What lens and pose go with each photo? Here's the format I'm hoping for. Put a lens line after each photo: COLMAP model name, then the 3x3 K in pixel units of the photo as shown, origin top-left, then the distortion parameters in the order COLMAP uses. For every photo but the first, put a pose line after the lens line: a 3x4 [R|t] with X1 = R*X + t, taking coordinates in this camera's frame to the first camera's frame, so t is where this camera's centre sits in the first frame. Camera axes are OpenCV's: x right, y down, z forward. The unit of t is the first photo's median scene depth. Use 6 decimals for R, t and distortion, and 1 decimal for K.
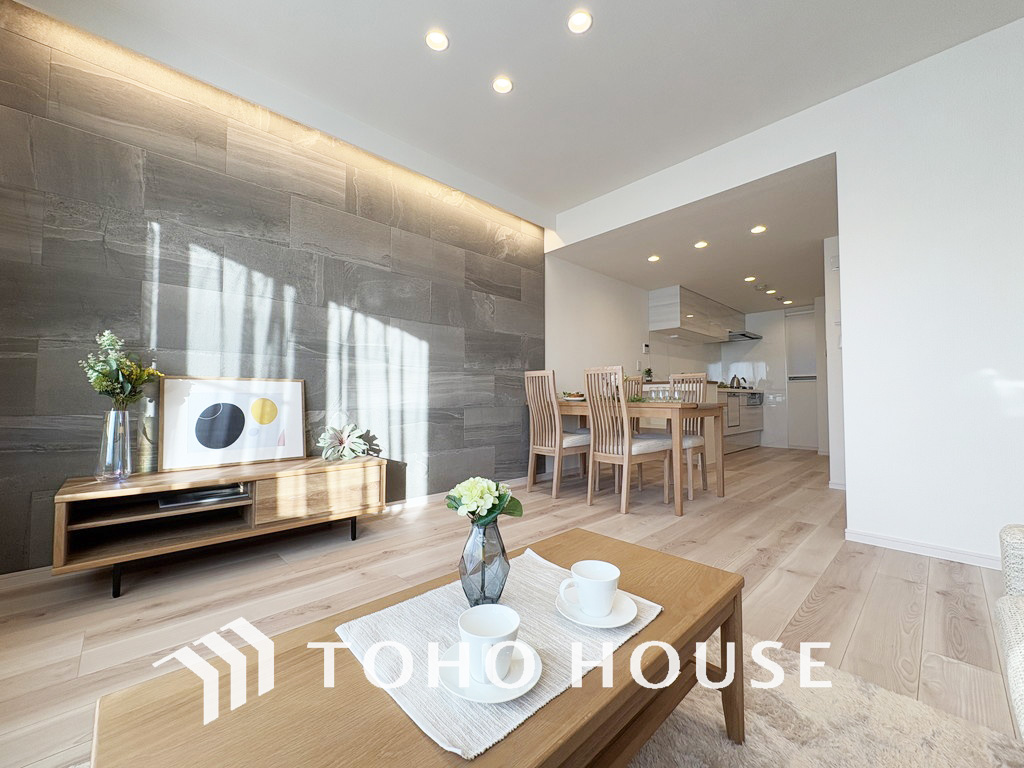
lens RADIAL K [[406.8, 0, 512.1], [0, 406.8, 384.2], [0, 0, 1]] dist [-0.002672, -0.000115]
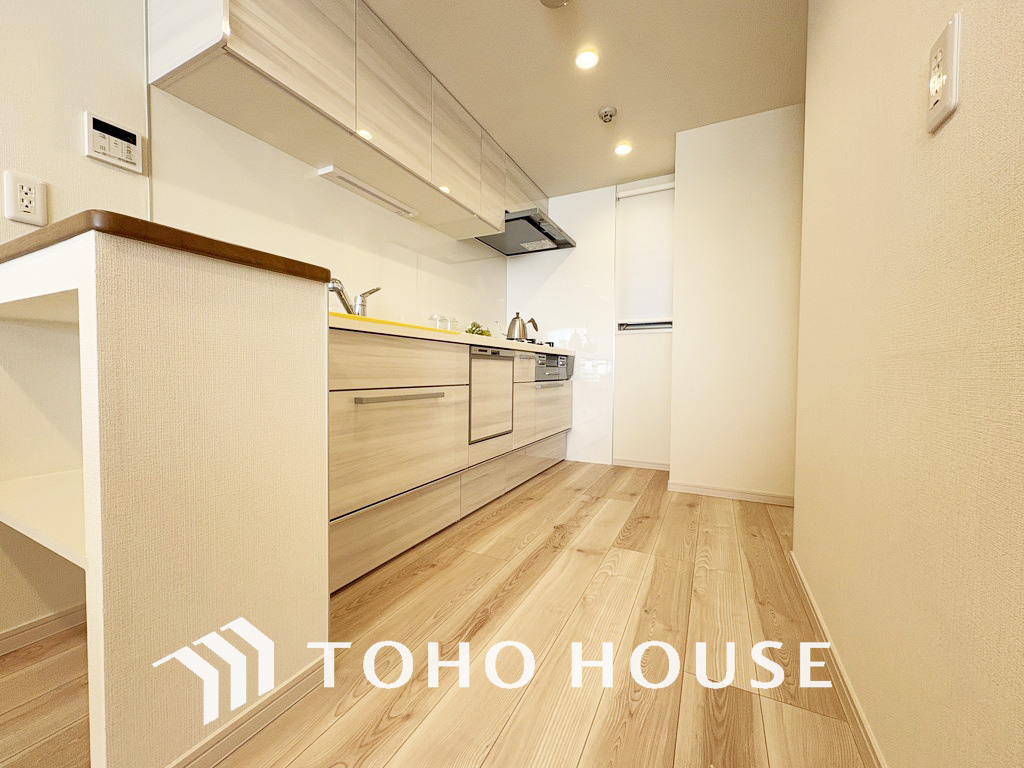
lens RADIAL K [[406.8, 0, 512.4], [0, 406.8, 381.6], [0, 0, 1]] dist [-0.002672, -0.000115]
pose [[0.938602, -0.000155, 0.345002, 0.392925], [-0.022253, 0.997890, 0.060989, 0.025851], [-0.344284, -0.064922, 0.936618, 0.581903]]
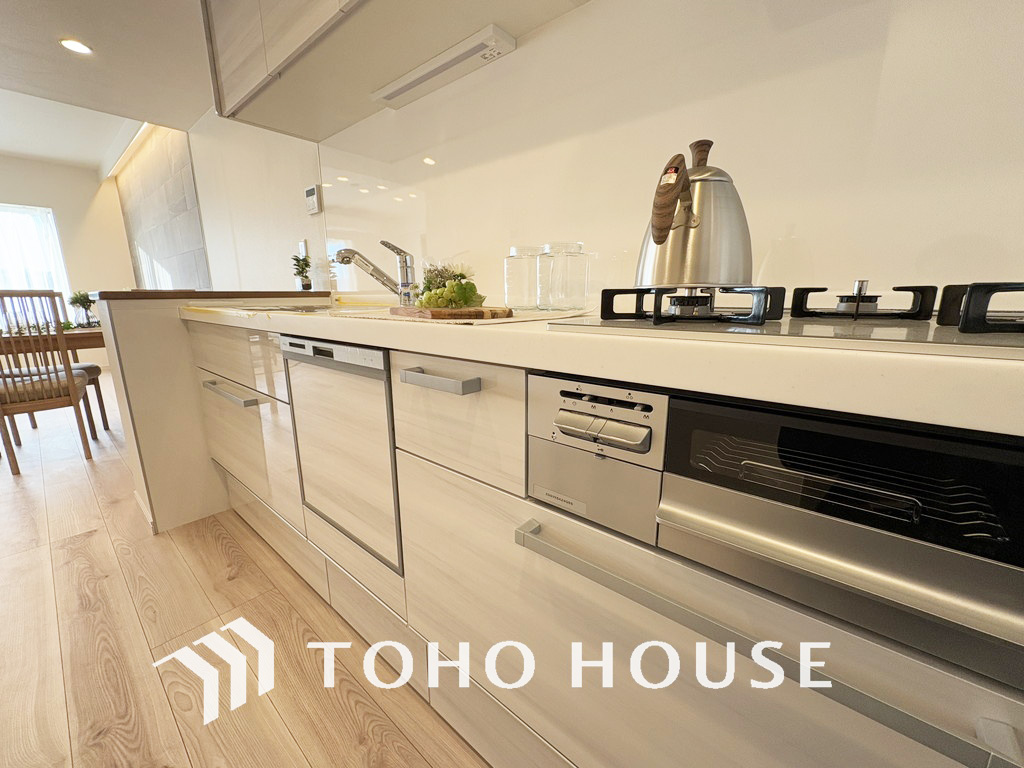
lens RADIAL K [[406.8, 0, 513.2], [0, 406.8, 386.1], [0, 0, 1]] dist [-0.002672, -0.000115]
pose [[0.107617, 0.216632, -0.970303, 0.644394], [0.034948, 0.974544, 0.221455, 0.005418], [0.993578, -0.057742, 0.097307, 0.961781]]
